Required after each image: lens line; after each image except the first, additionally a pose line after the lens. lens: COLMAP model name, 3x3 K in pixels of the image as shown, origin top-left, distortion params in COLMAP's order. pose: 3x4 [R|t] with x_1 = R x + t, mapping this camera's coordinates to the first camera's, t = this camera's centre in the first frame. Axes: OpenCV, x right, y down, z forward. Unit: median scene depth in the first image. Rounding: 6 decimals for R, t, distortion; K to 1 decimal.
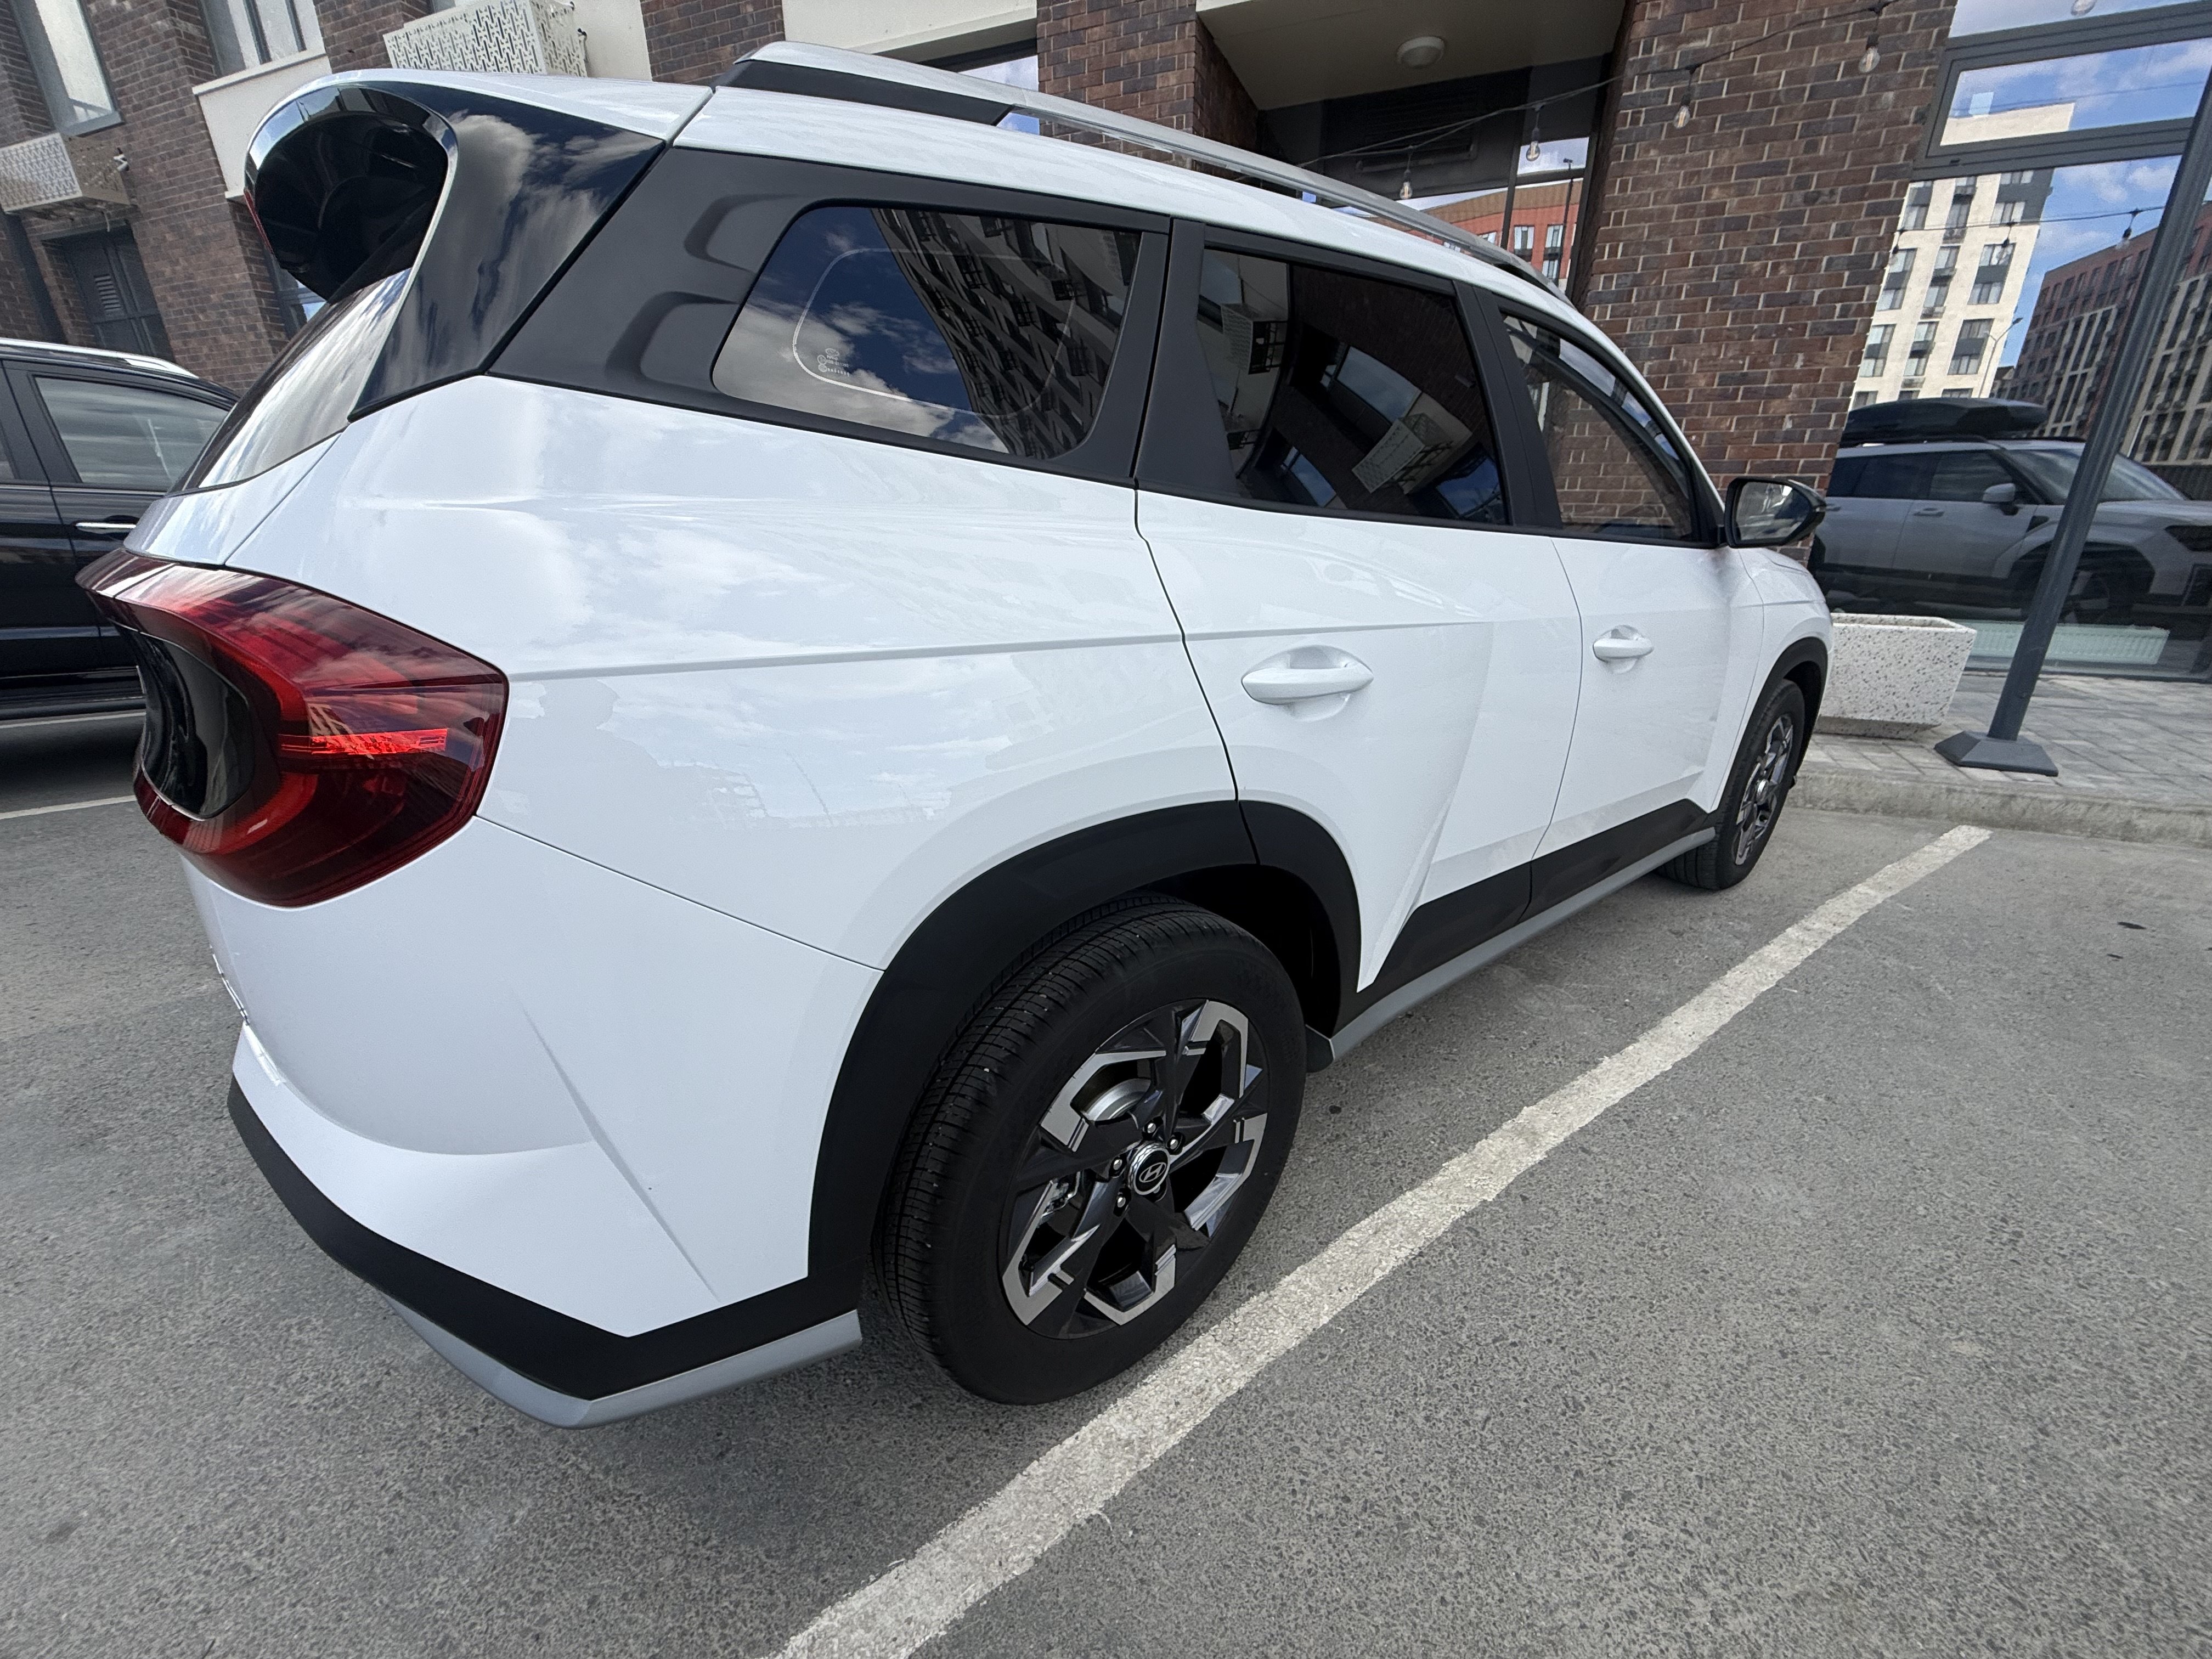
lens RADIAL K [[871.9, 0, 1104.0], [0, 871.9, 832.8], [0, 0, 1]] dist [-0.000556, -0.000228]
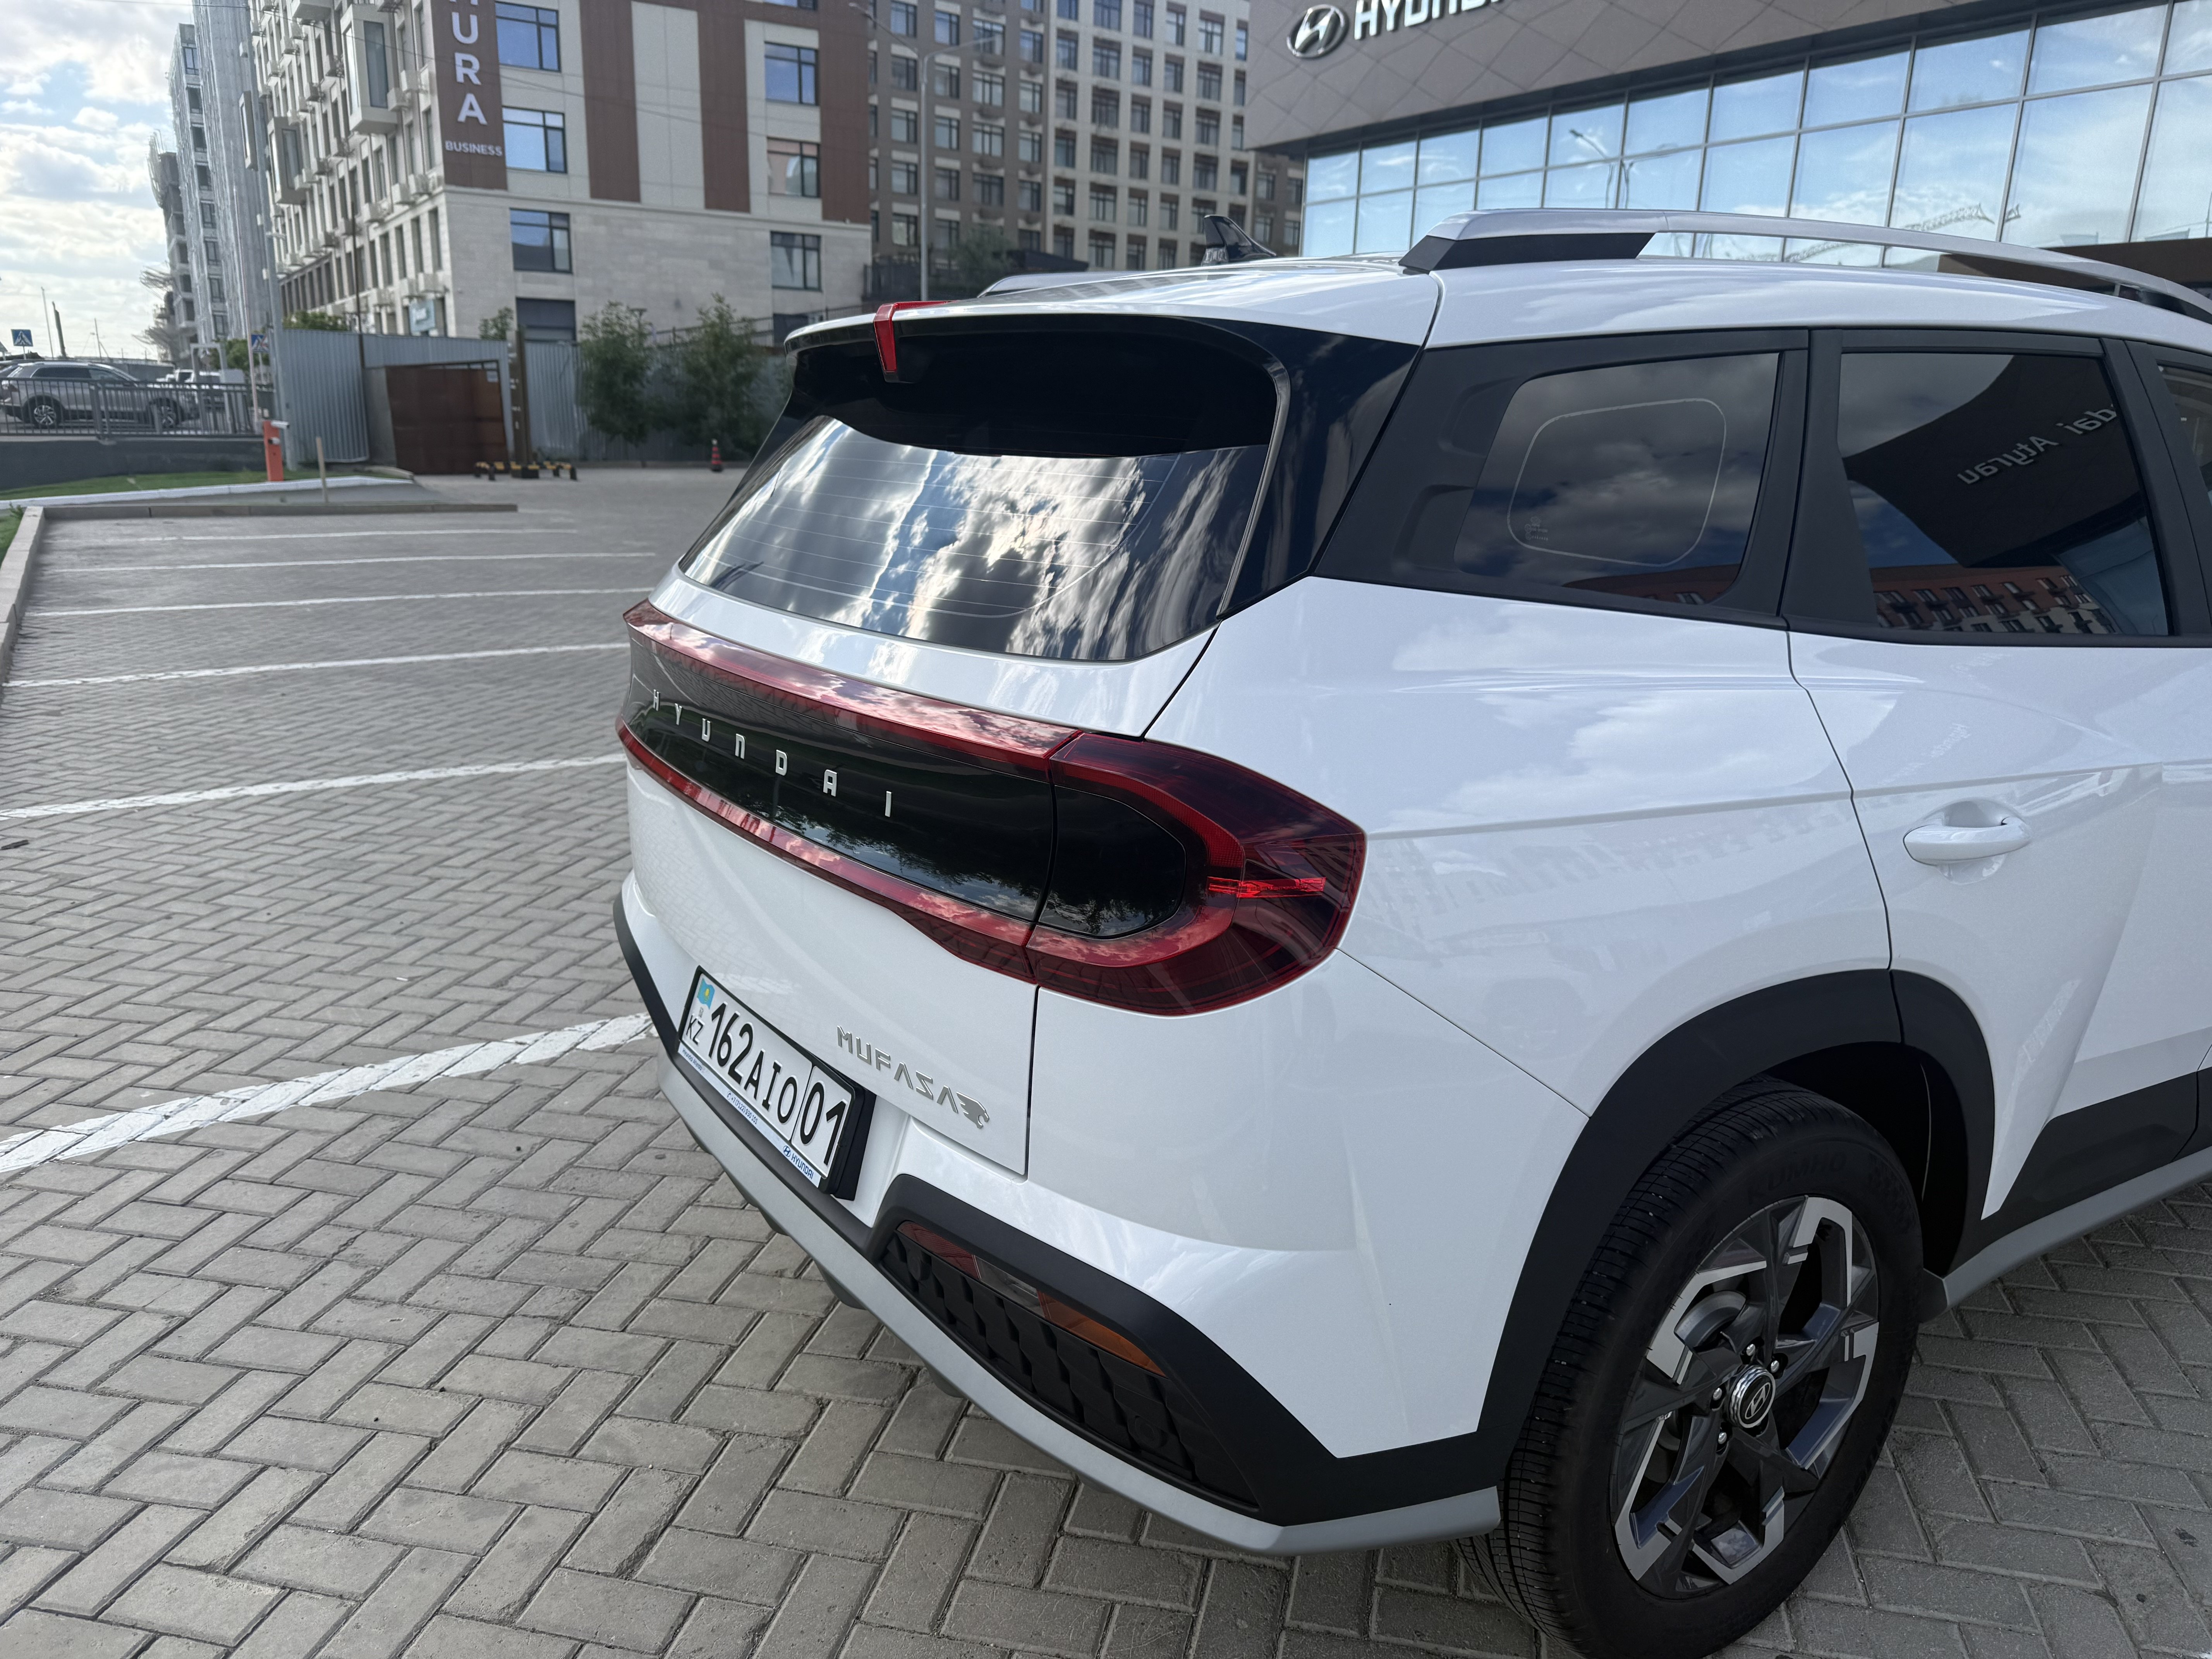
lens RADIAL K [[1522.1, 0, 1141.7], [0, 1522.1, 841.0], [0, 0, 1]] dist [0.067302, -0.000595]
pose [[0.995141, 0.048809, -0.085515, -0.236338], [-0.057216, 0.993462, -0.098792, 0.016250], [0.080134, 0.103205, 0.991427, -0.324468]]
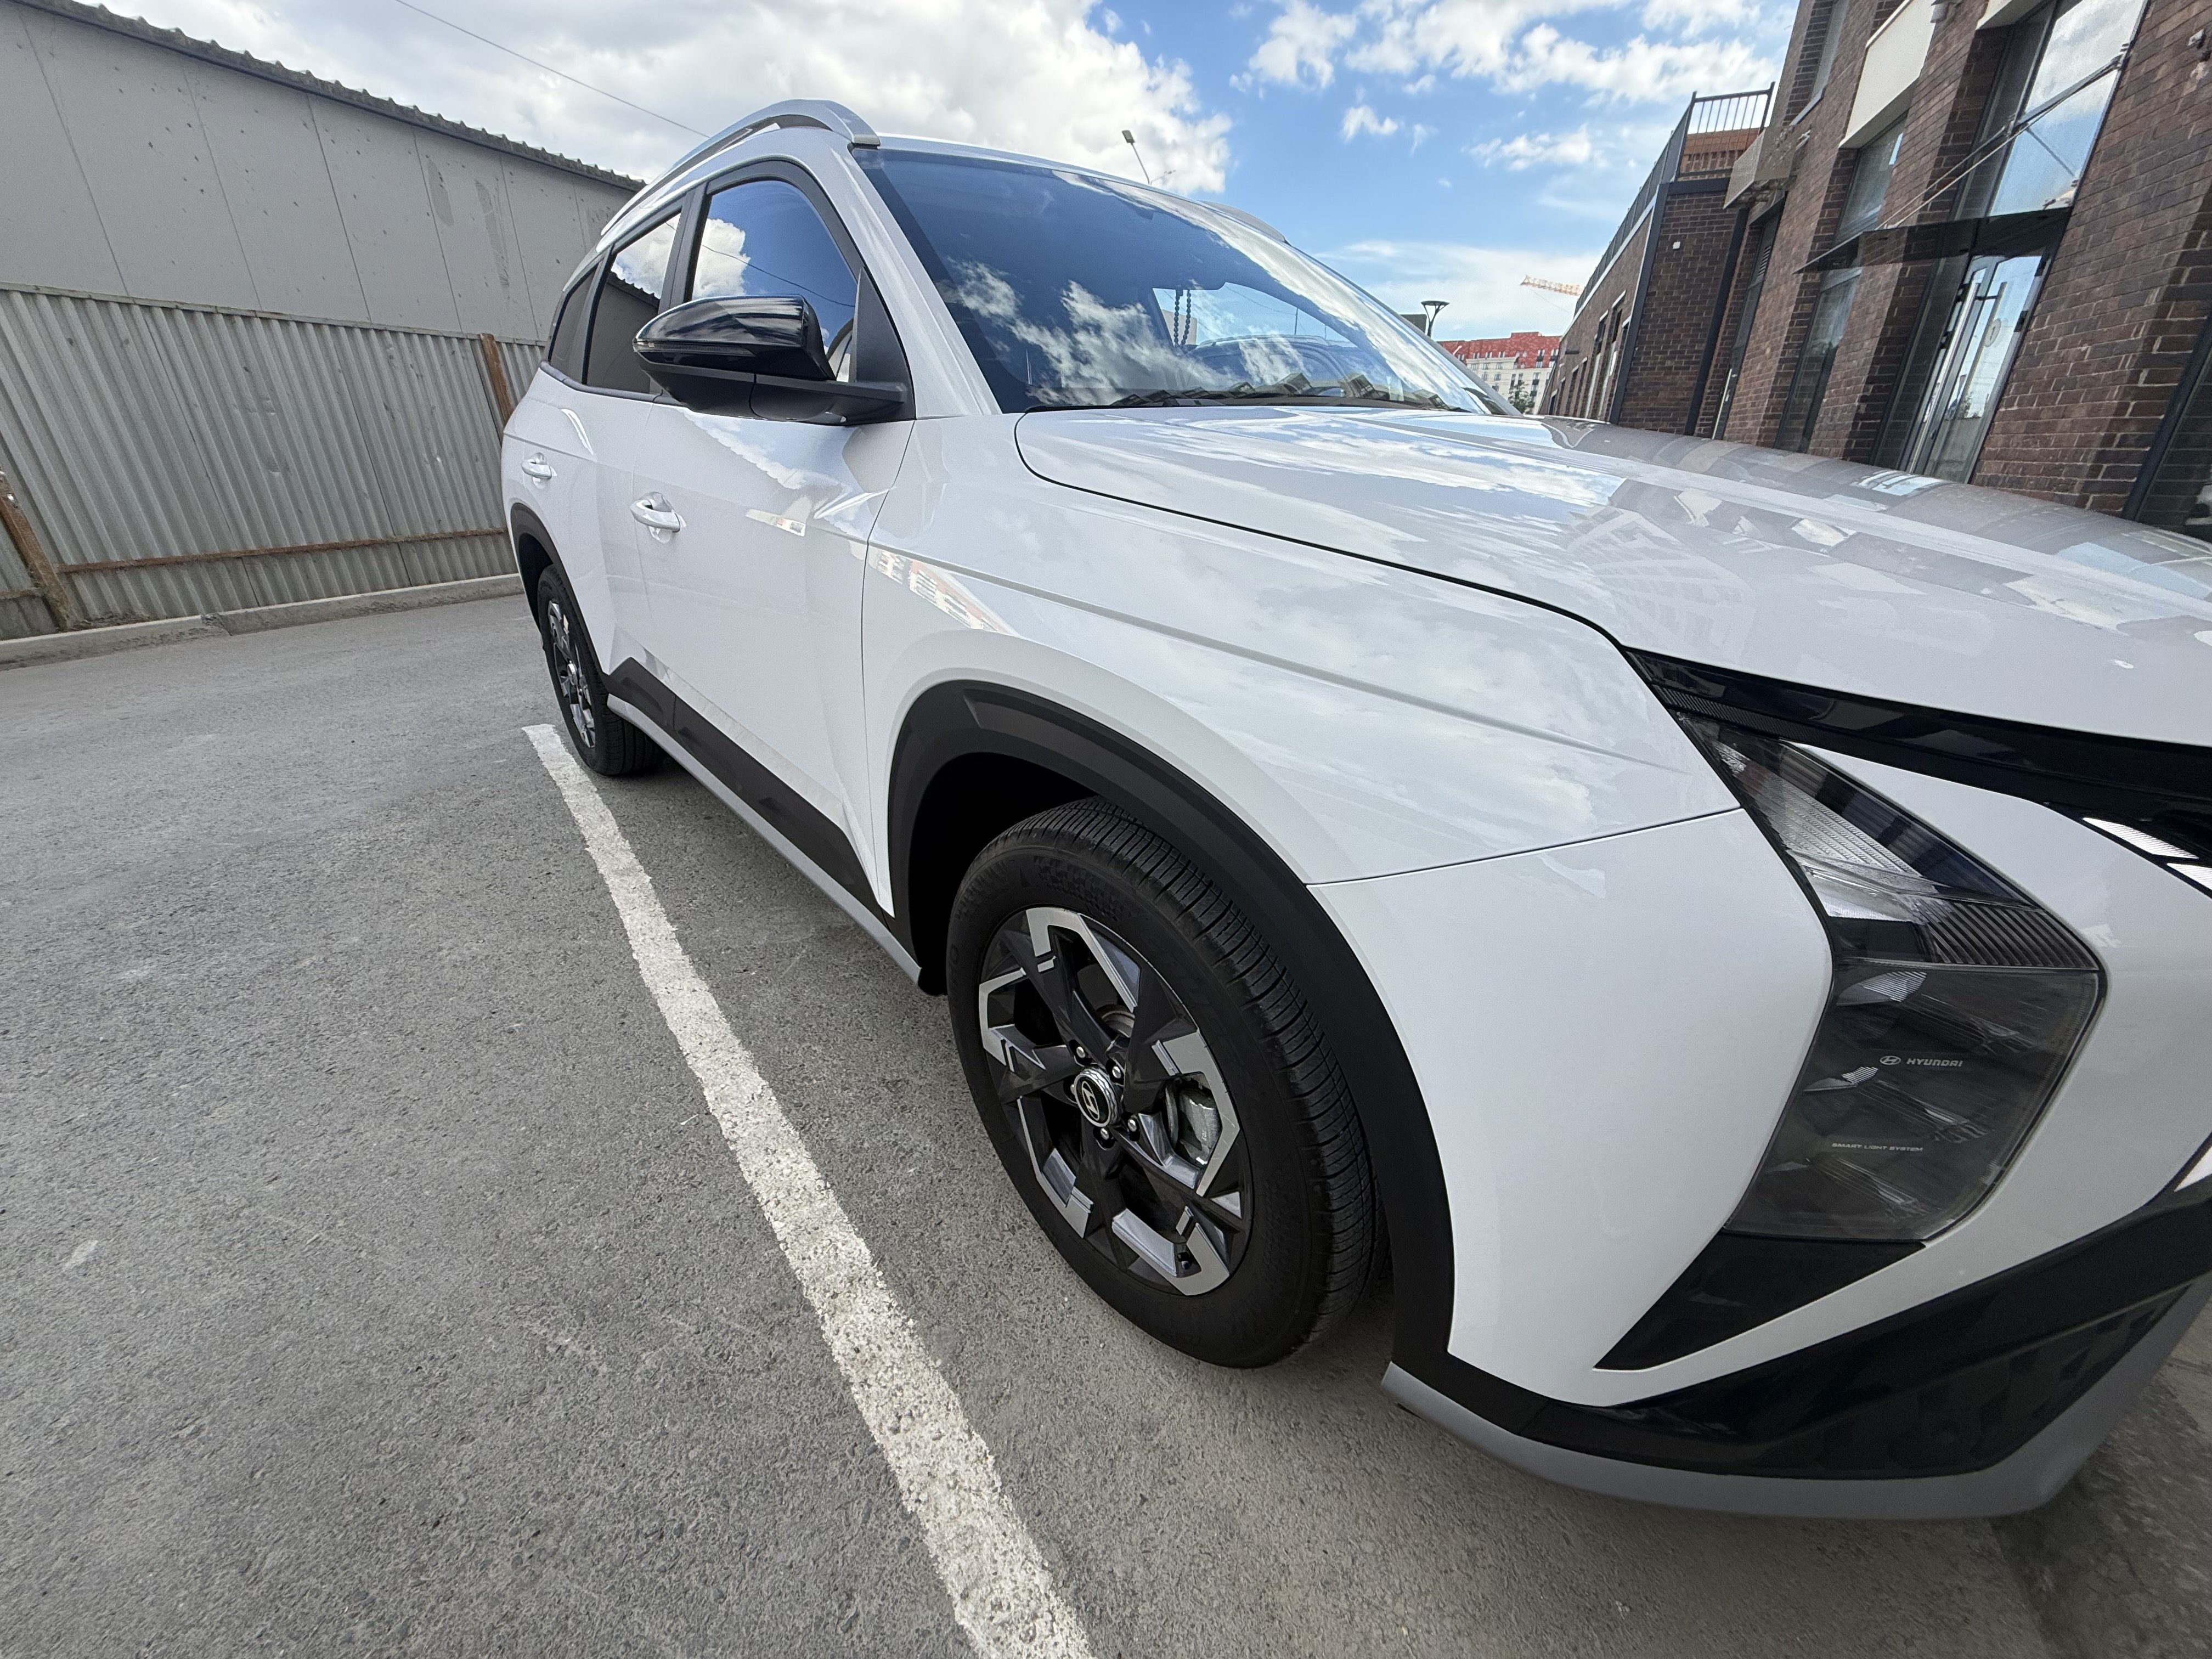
lens RADIAL K [[871.1, 0, 1098.0], [0, 871.1, 834.6], [0, 0, 1]] dist [-0.001143, 0.000173]
pose [[0.016899, 0.410207, -0.911836, 1.339625], [-0.364495, 0.851737, 0.376415, -0.367562], [0.931052, 0.325999, 0.163912, 1.143832]]
